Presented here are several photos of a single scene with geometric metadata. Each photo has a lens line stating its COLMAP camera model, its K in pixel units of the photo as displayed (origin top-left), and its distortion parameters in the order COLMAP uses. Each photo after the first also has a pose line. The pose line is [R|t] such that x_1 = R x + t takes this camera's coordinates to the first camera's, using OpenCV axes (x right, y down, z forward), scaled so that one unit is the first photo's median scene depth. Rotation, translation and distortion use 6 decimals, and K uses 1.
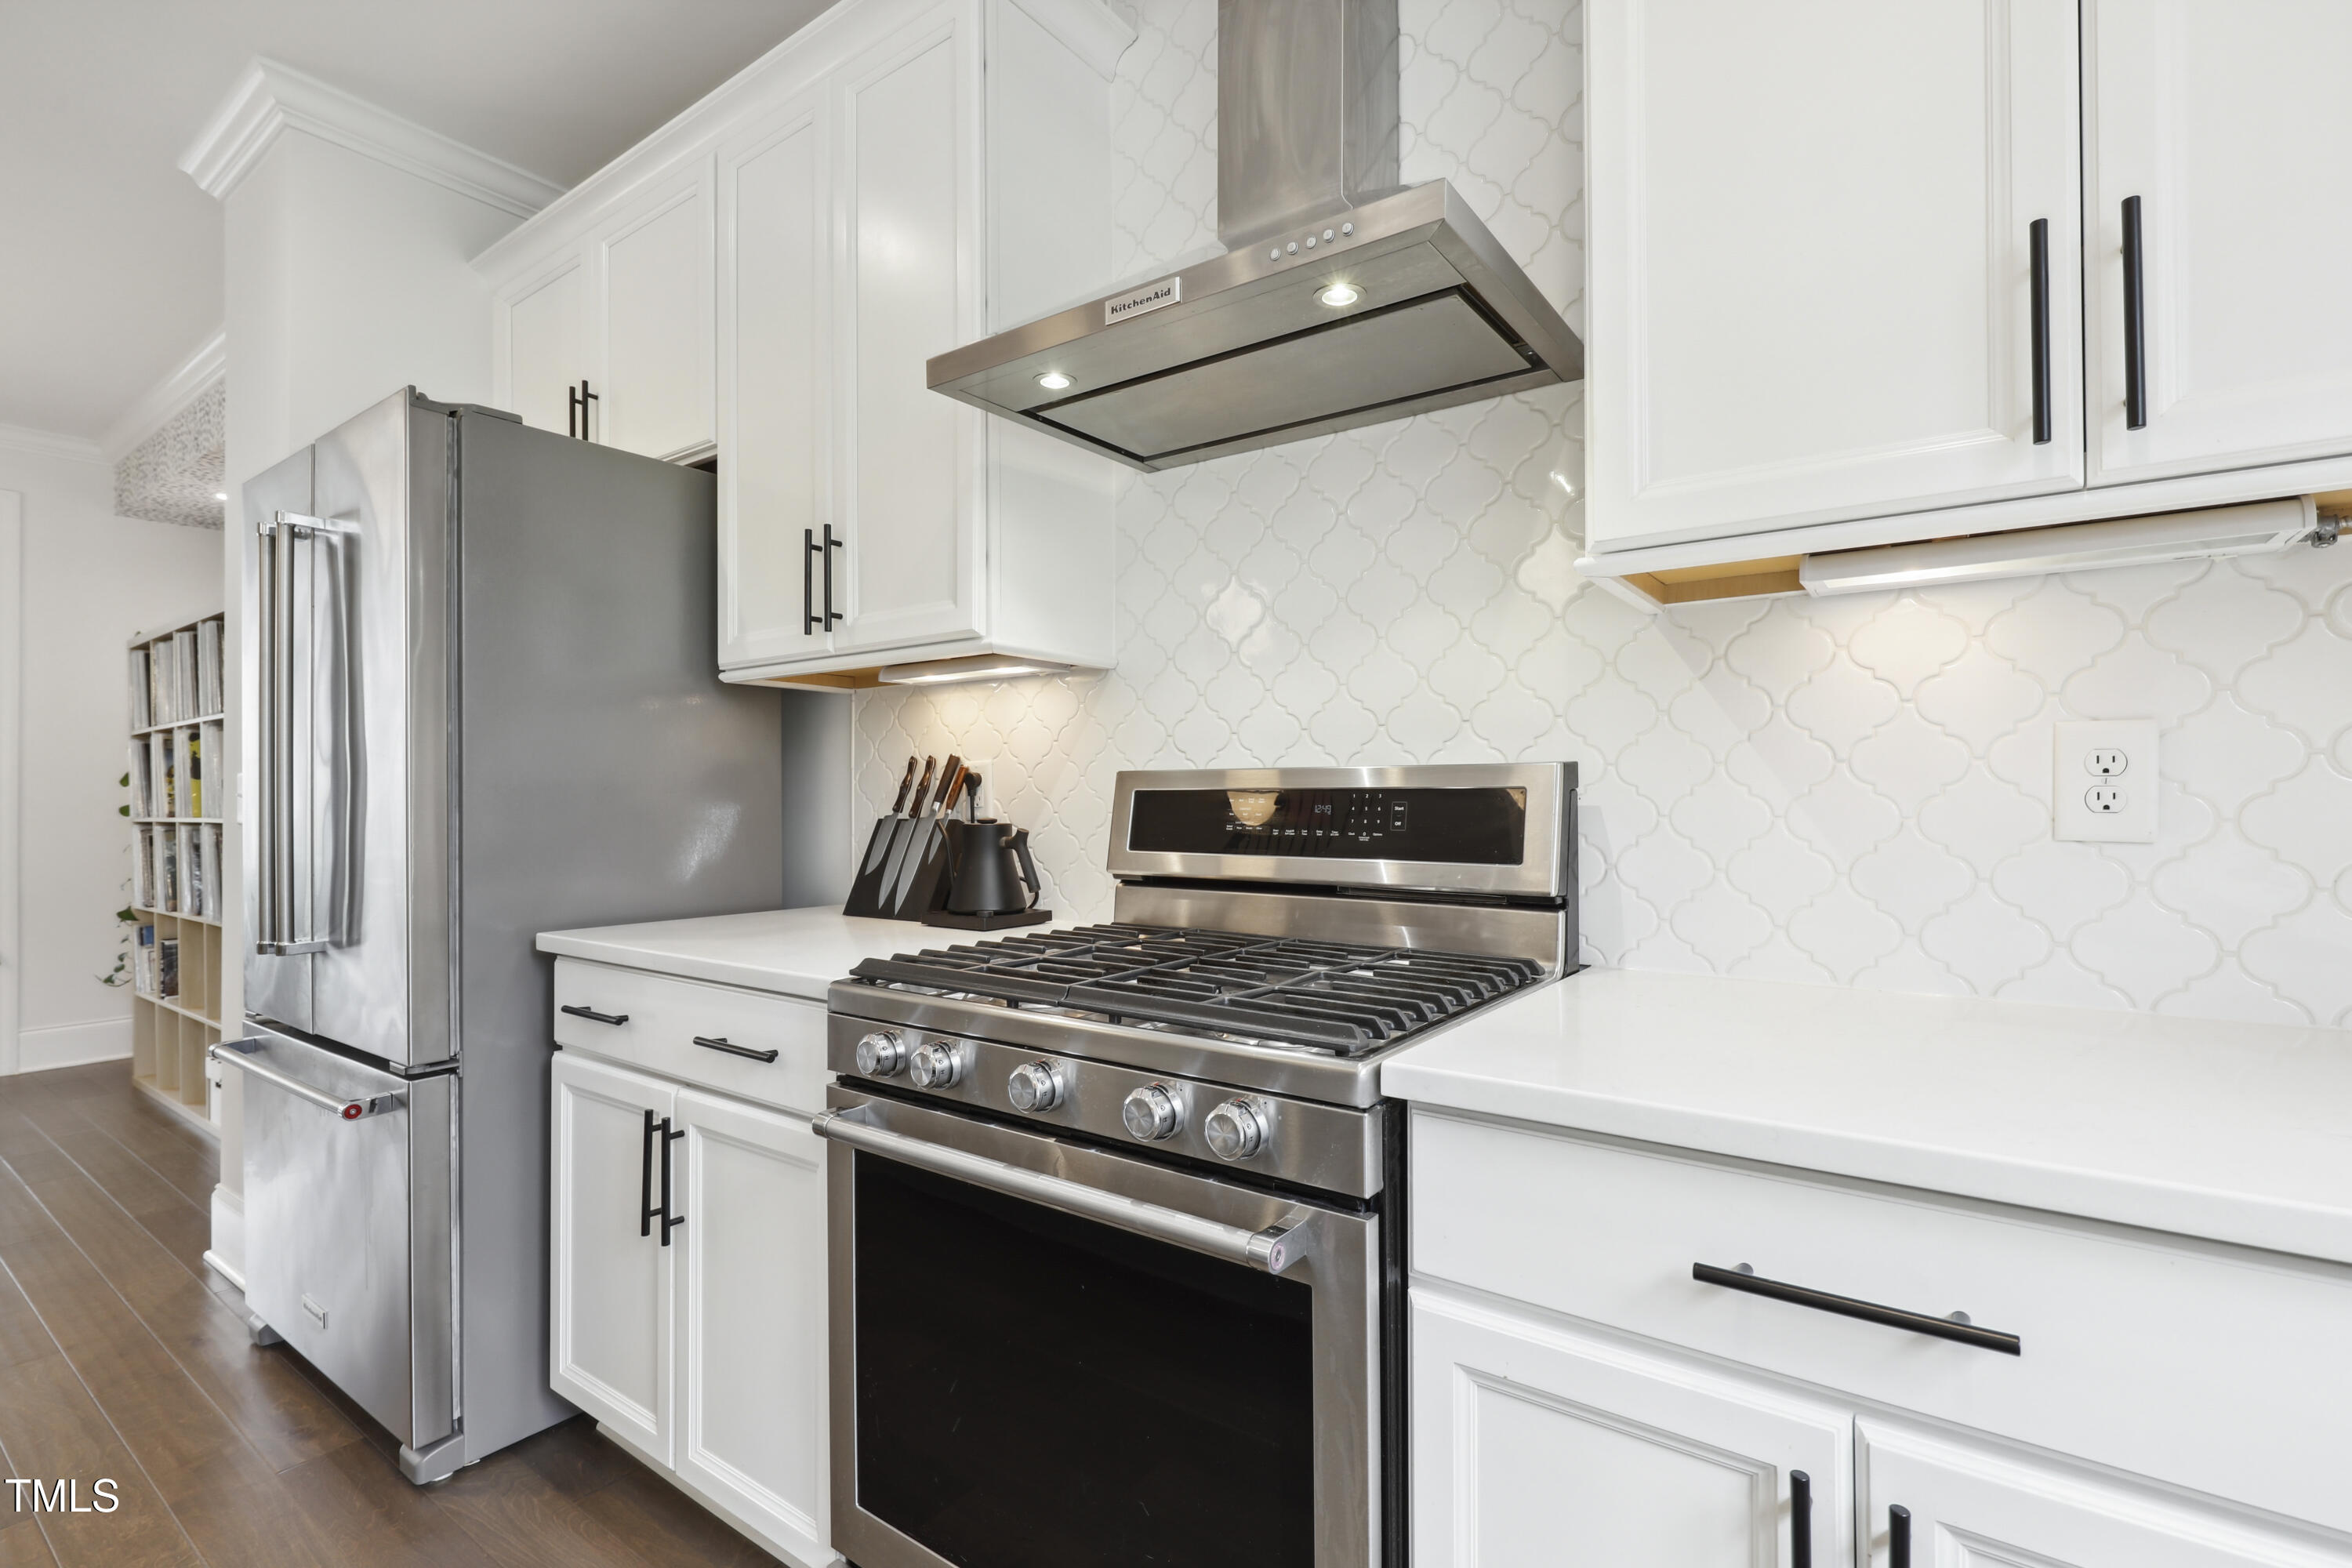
lens RADIAL K [[1070.6, 0, 1171.2], [0, 1070.6, 785.1], [0, 0, 1]] dist [0.002493, 0.000888]
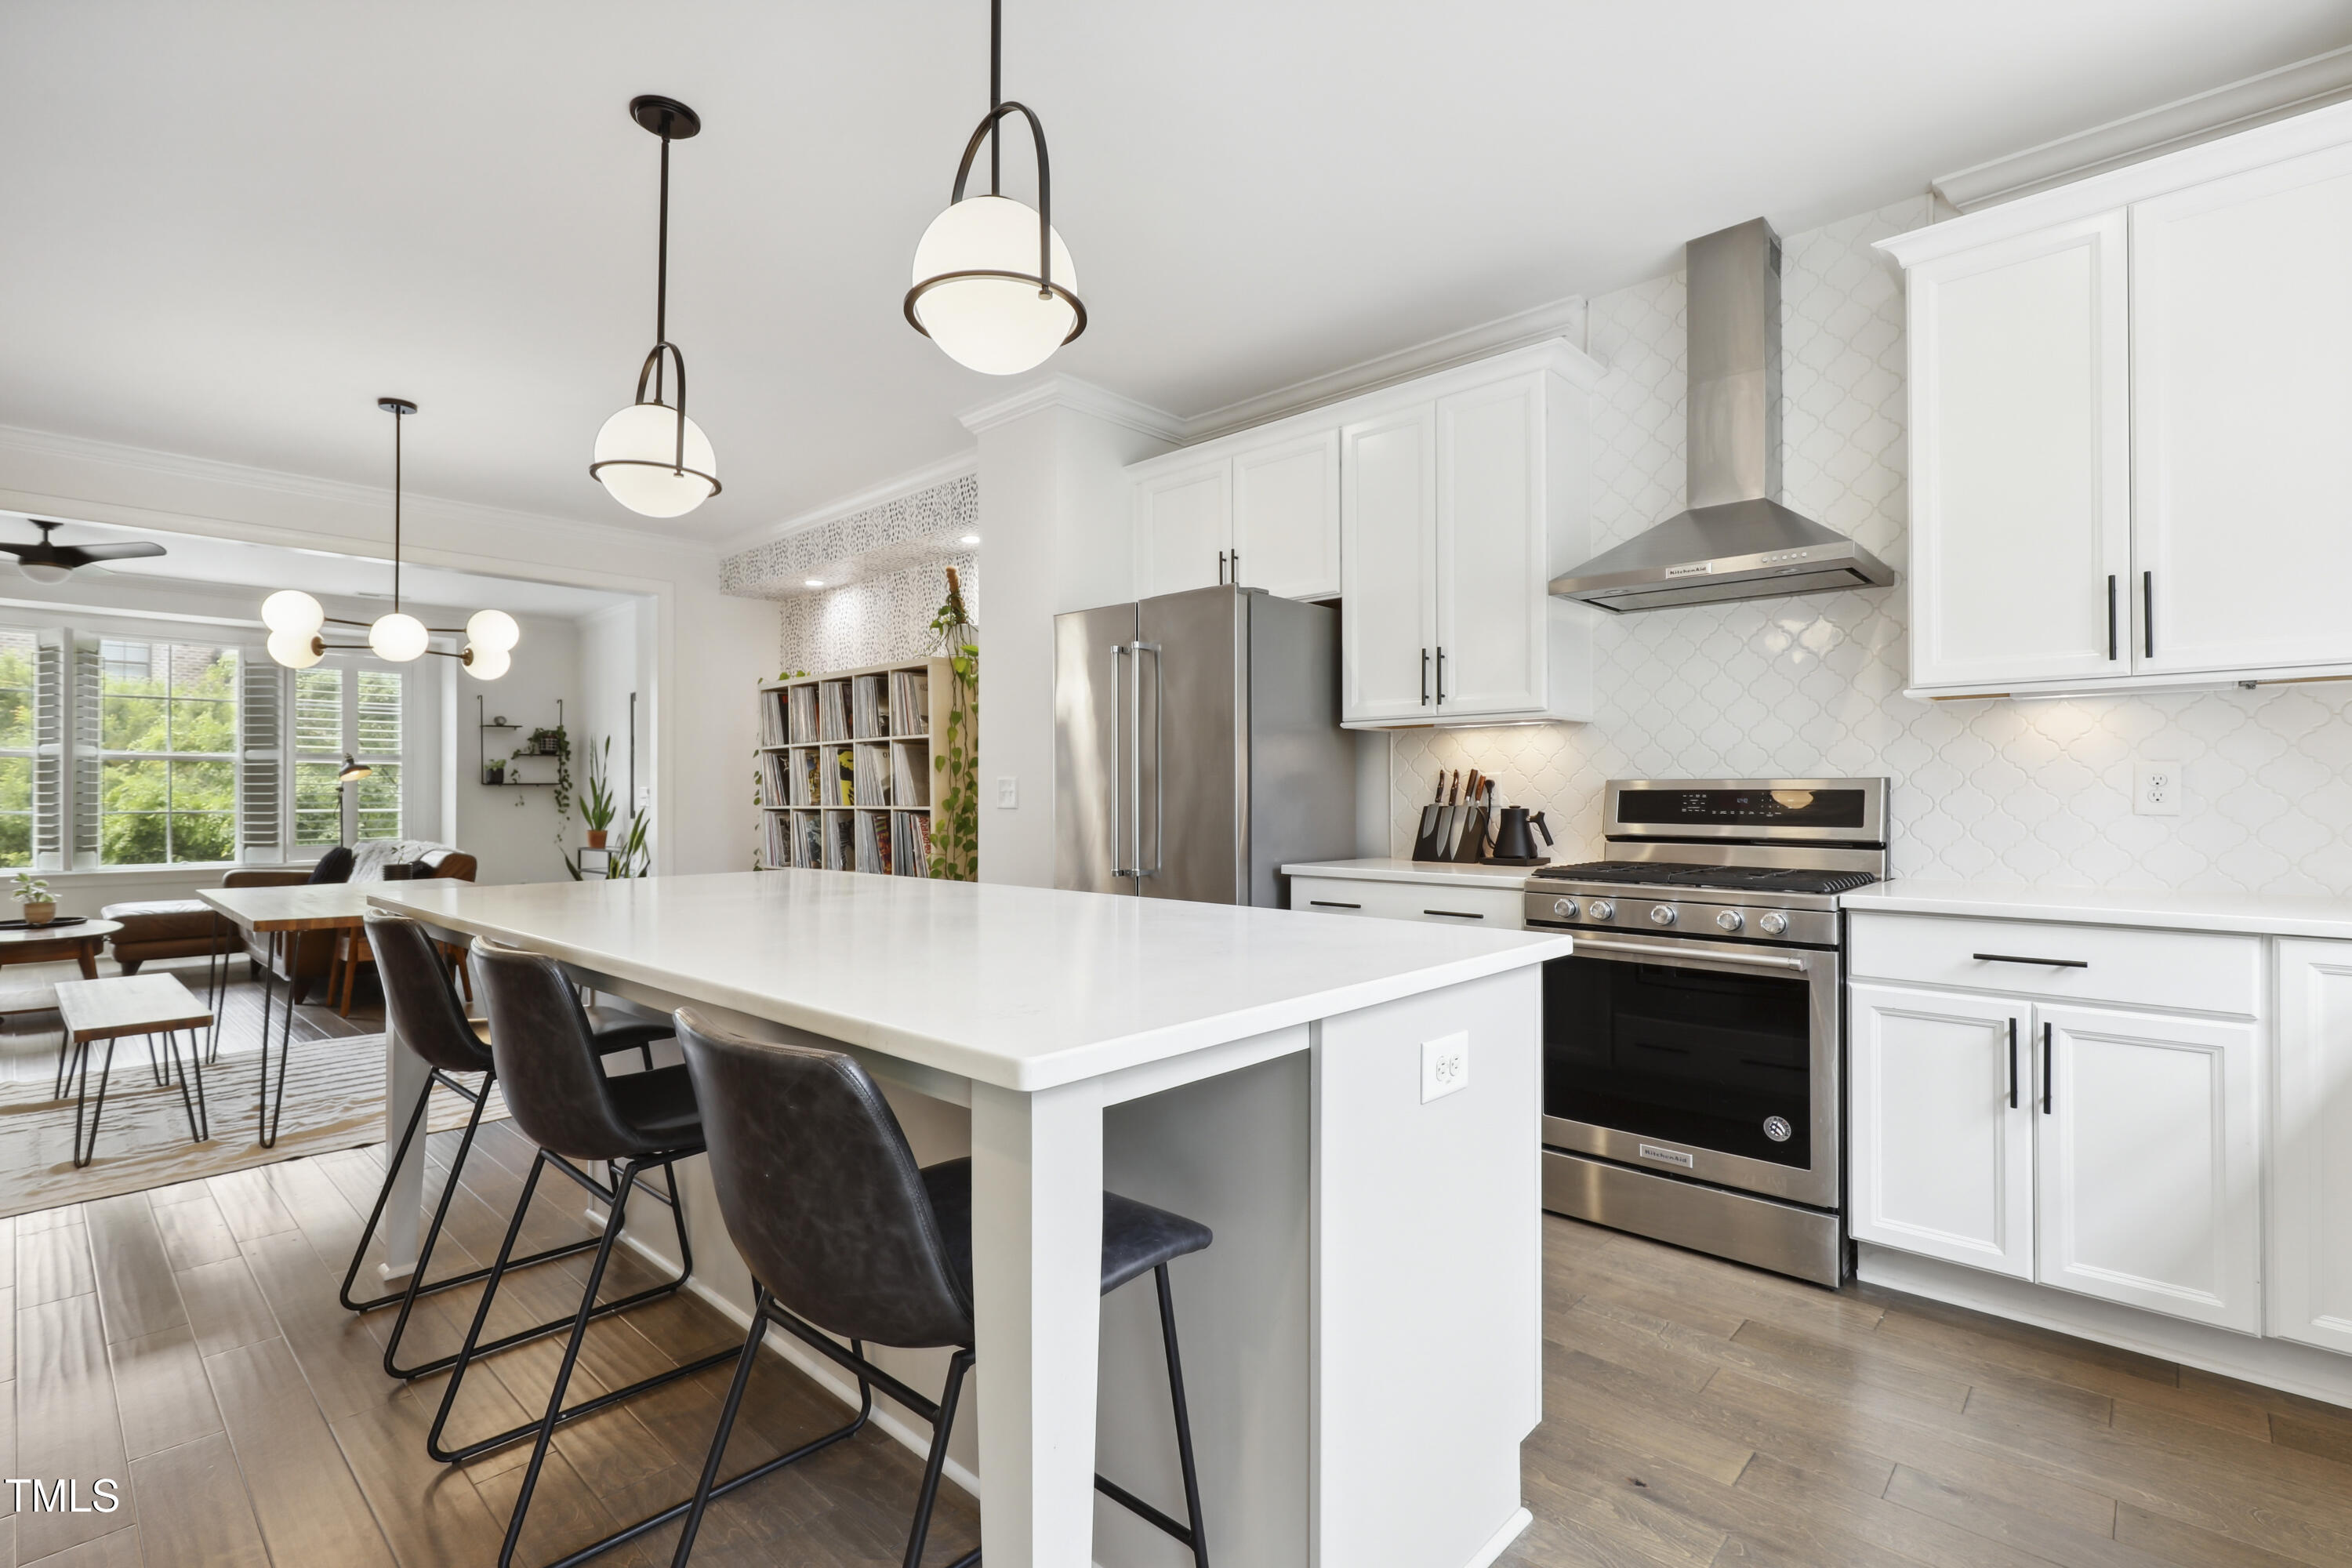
lens RADIAL K [[1070.6, 0, 1179.7], [0, 1070.6, 788.0], [0, 0, 1]] dist [0.002493, 0.000888]
pose [[0.993540, 0.003683, -0.113422, -0.653192], [-0.003246, 0.999987, 0.004037, -0.004592], [0.113436, -0.003643, 0.993539, -1.053751]]
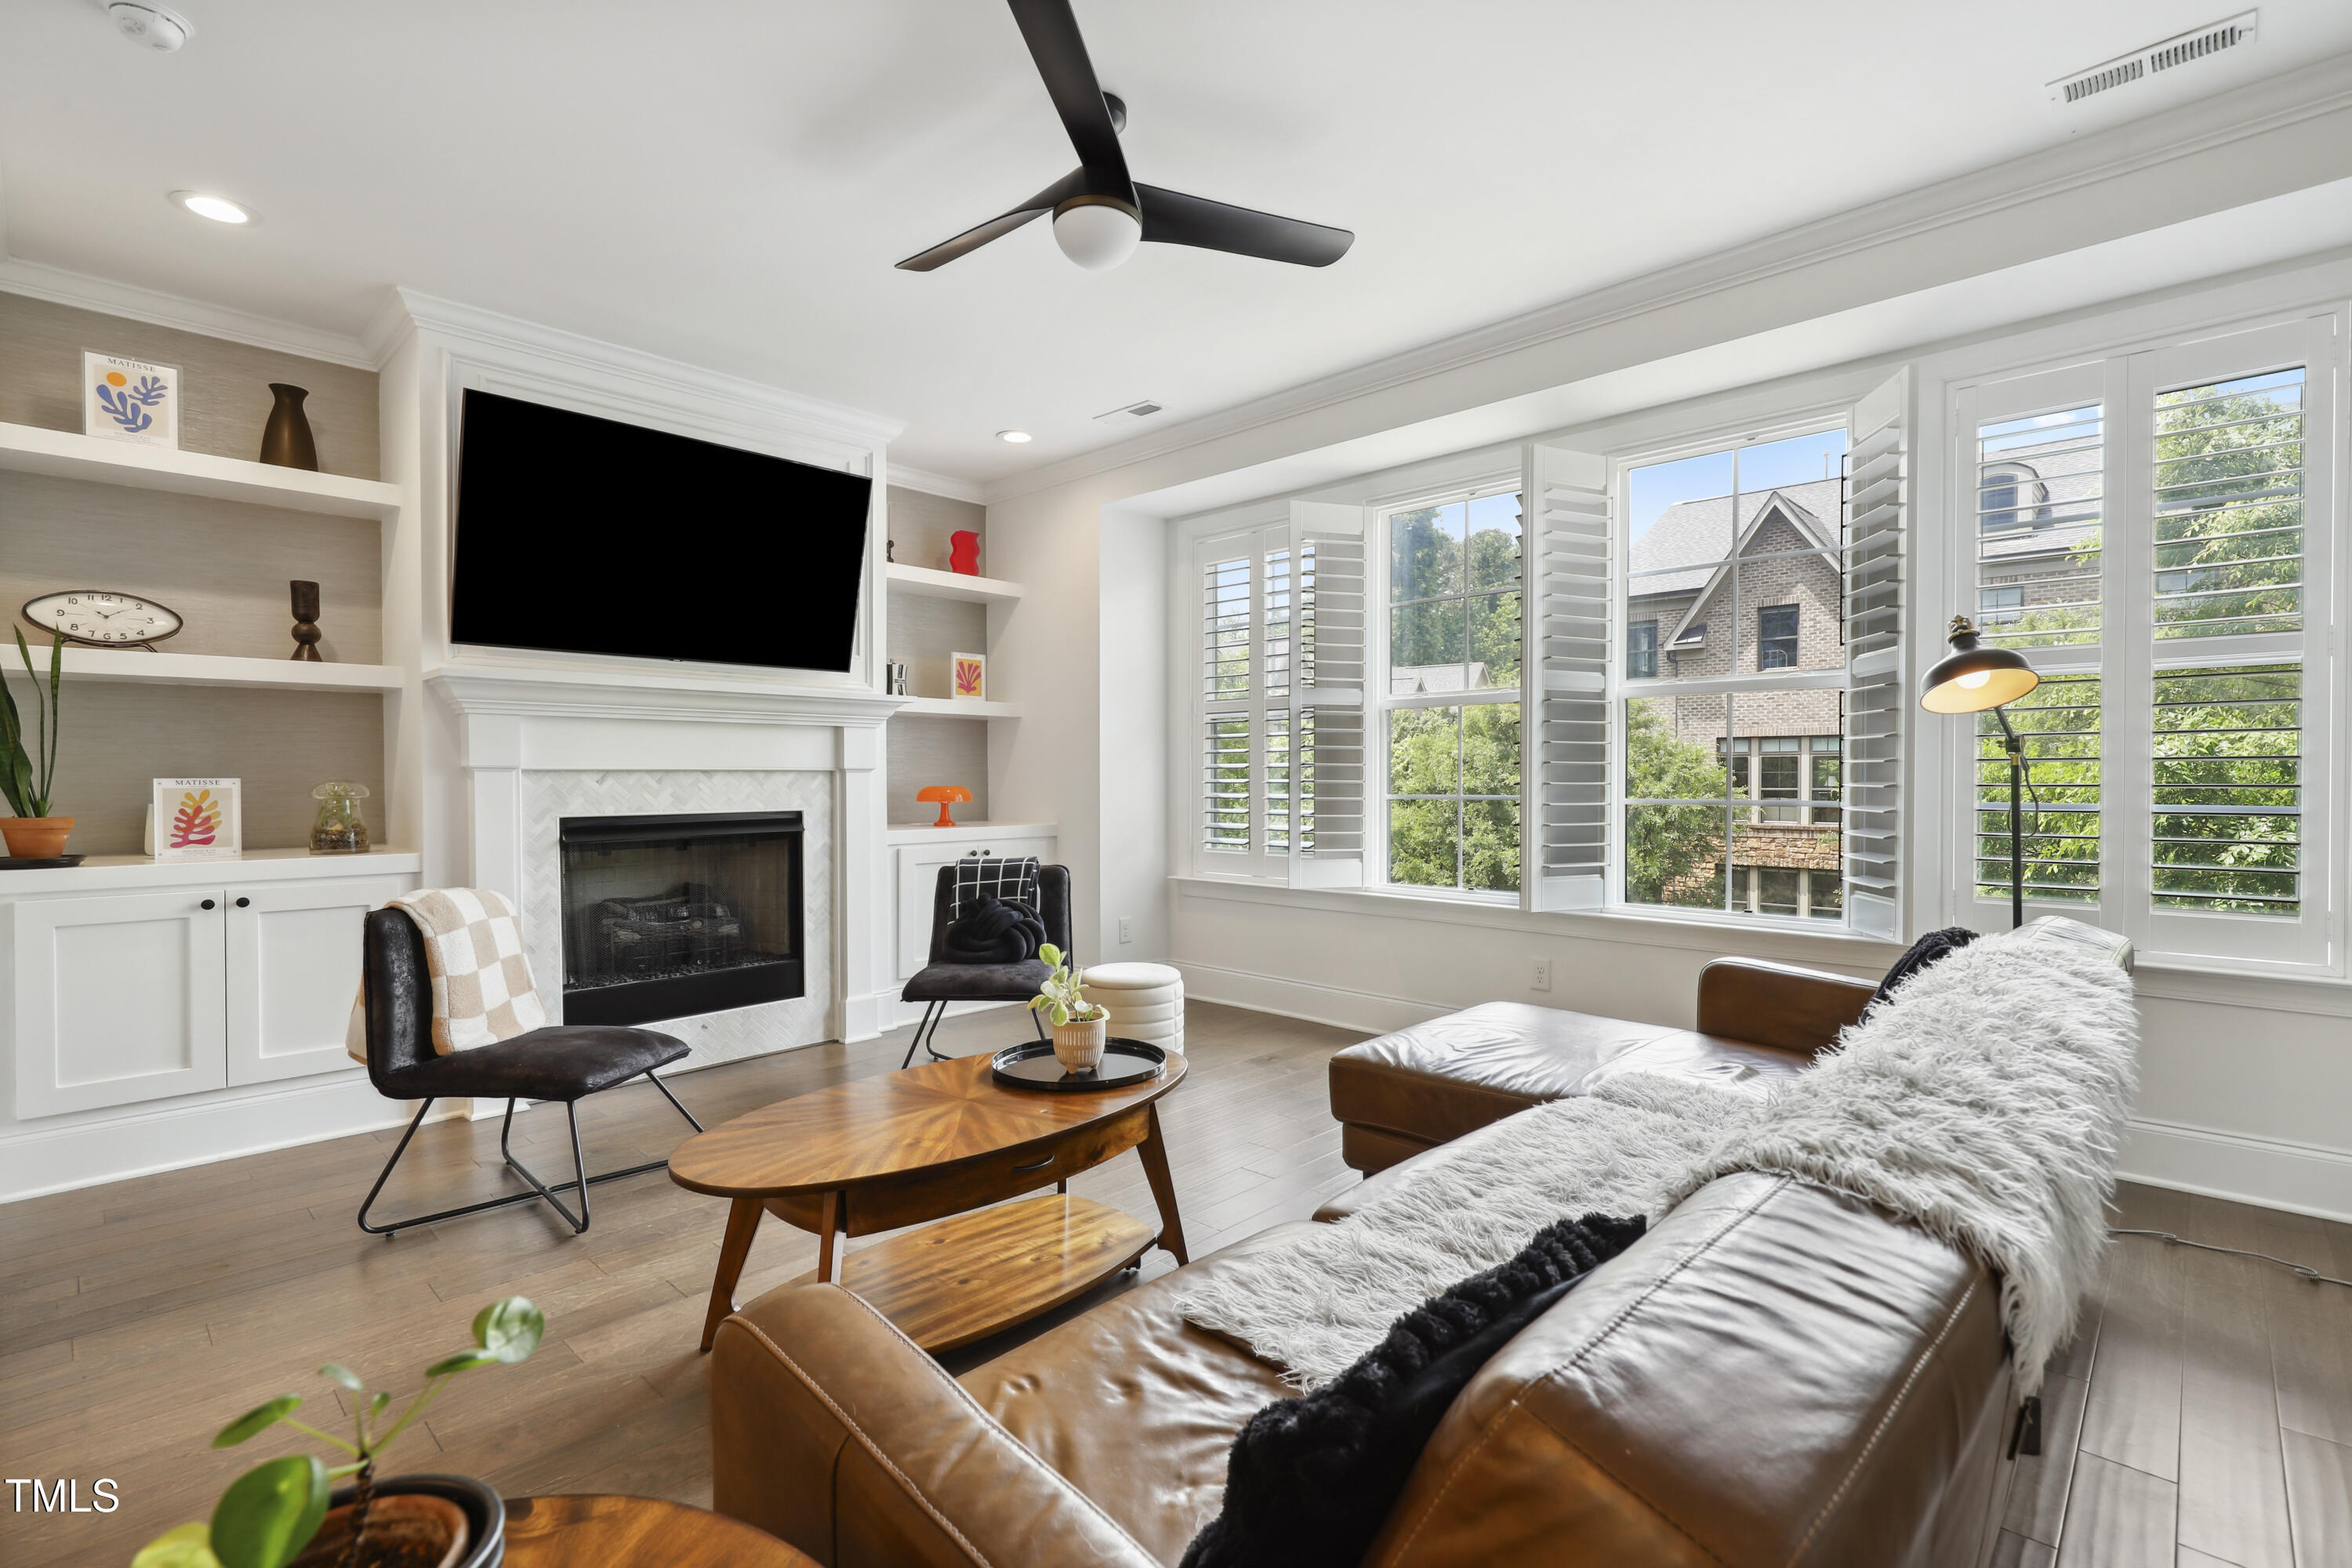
lens RADIAL K [[1070.6, 0, 1205.6], [0, 1070.6, 777.1], [0, 0, 1]] dist [0.002493, 0.000888]
pose [[-0.126924, 0.007356, -0.991885, -3.431101], [0.014910, 0.999874, 0.005507, 0.059884], [0.991800, -0.014090, -0.127018, 2.549990]]
